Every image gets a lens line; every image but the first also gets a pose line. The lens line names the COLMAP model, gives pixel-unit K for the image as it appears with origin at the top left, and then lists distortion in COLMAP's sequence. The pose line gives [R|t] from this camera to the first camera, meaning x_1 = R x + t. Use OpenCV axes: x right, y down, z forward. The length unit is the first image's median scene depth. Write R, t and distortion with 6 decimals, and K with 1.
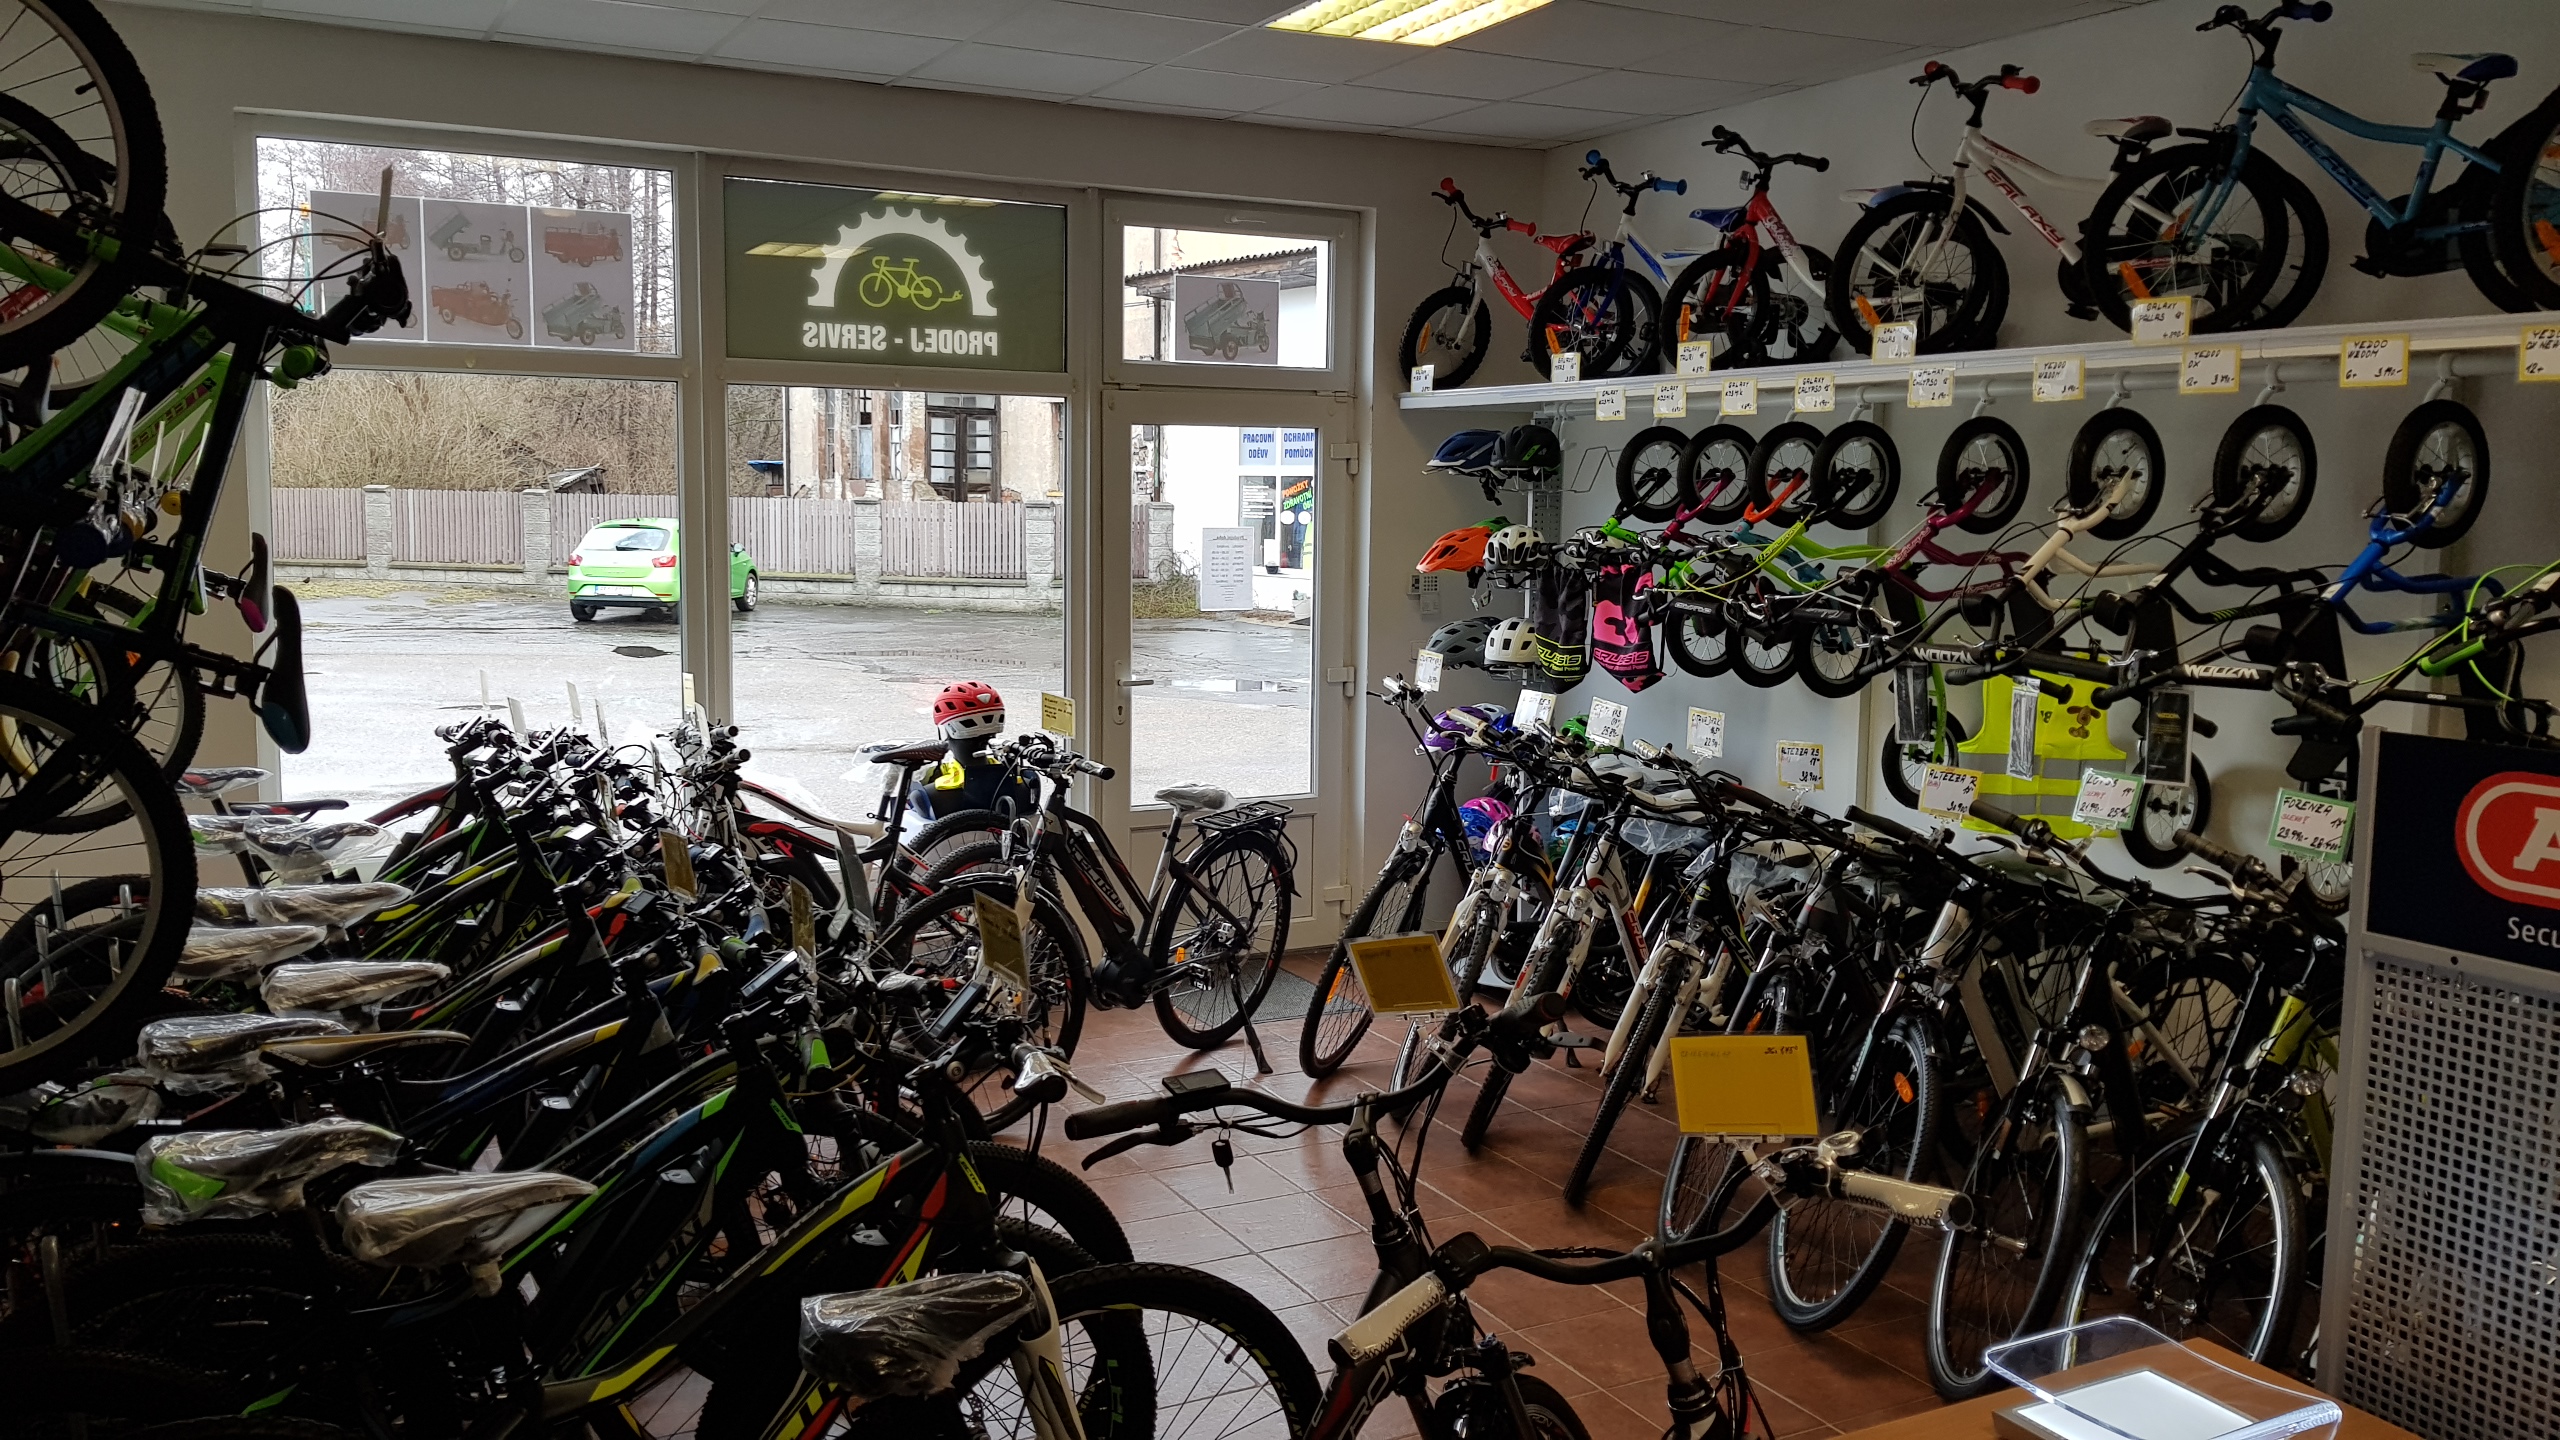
lens RADIAL K [[2003.0, 0, 1276.2], [0, 2003.0, 738.3], [0, 0, 1]] dist [0.026803, -0.026680]
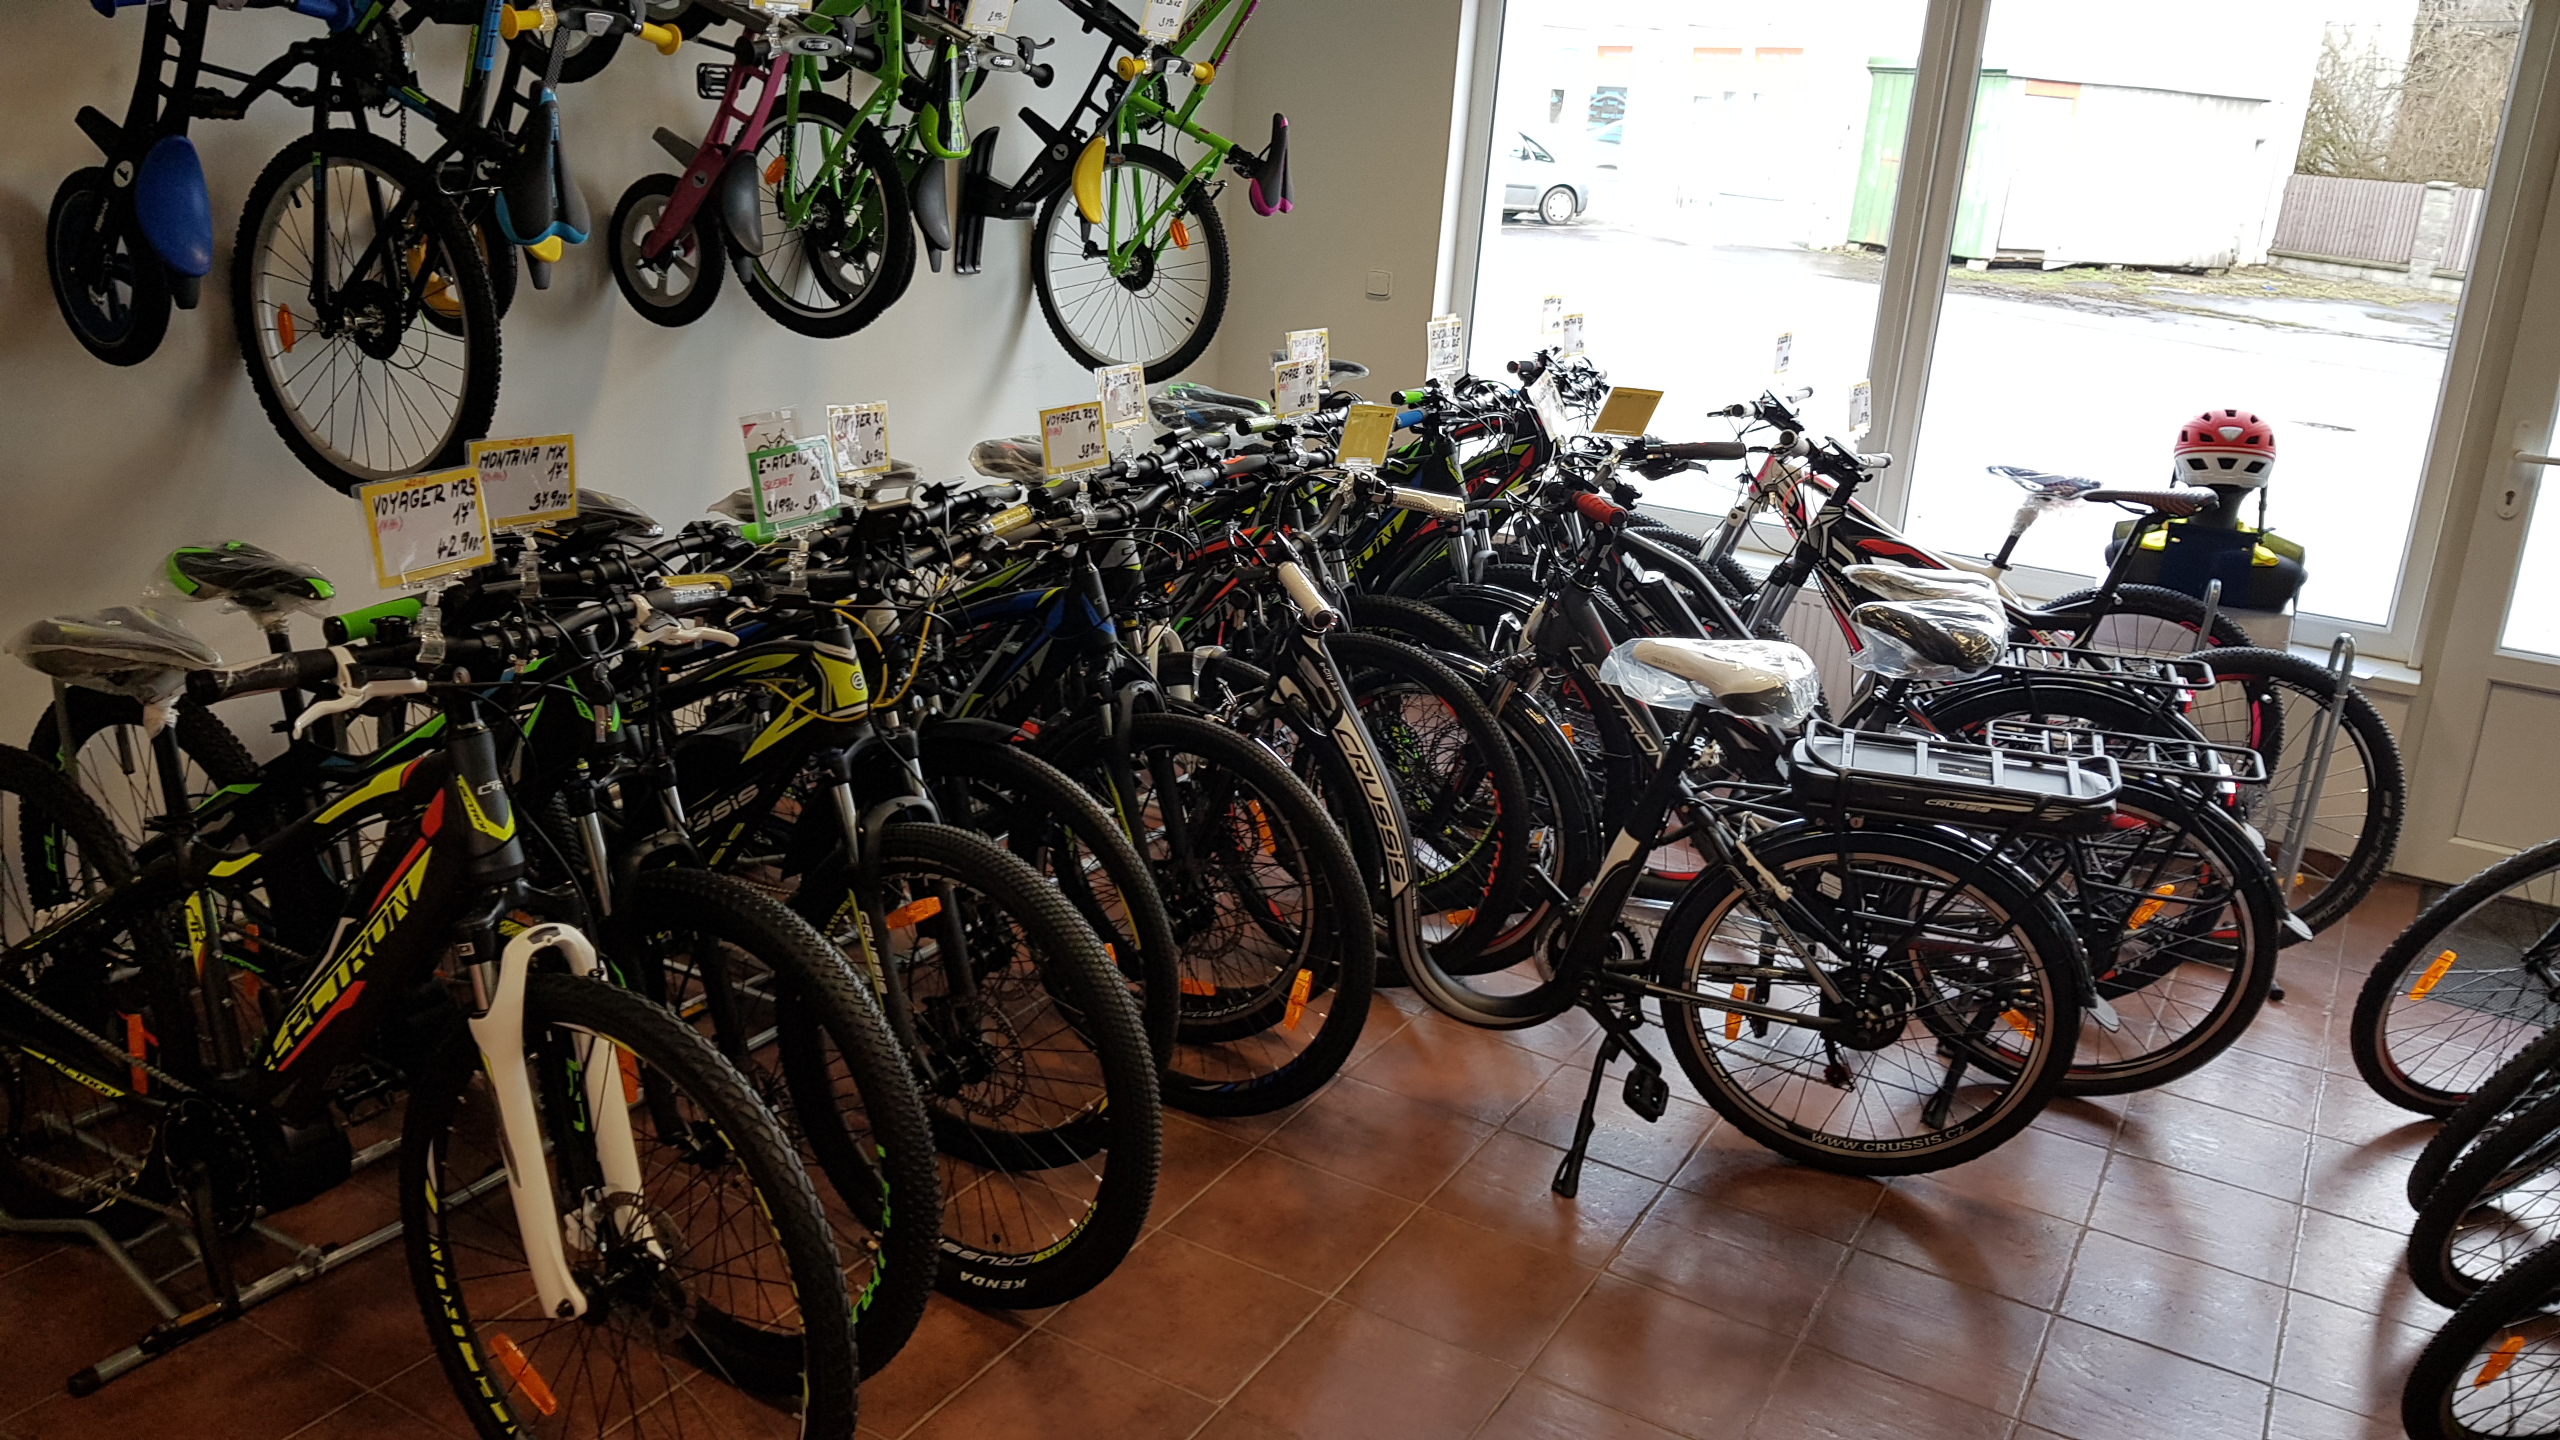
lens RADIAL K [[2003.0, 0, 1280.5], [0, 2003.0, 712.7], [0, 0, 1]] dist [0.026803, -0.026680]
pose [[0.534107, 0.275504, -0.799266, 0.267299], [-0.170549, 0.961087, 0.217314, -0.022227], [0.828035, 0.020245, 0.560311, 0.320761]]
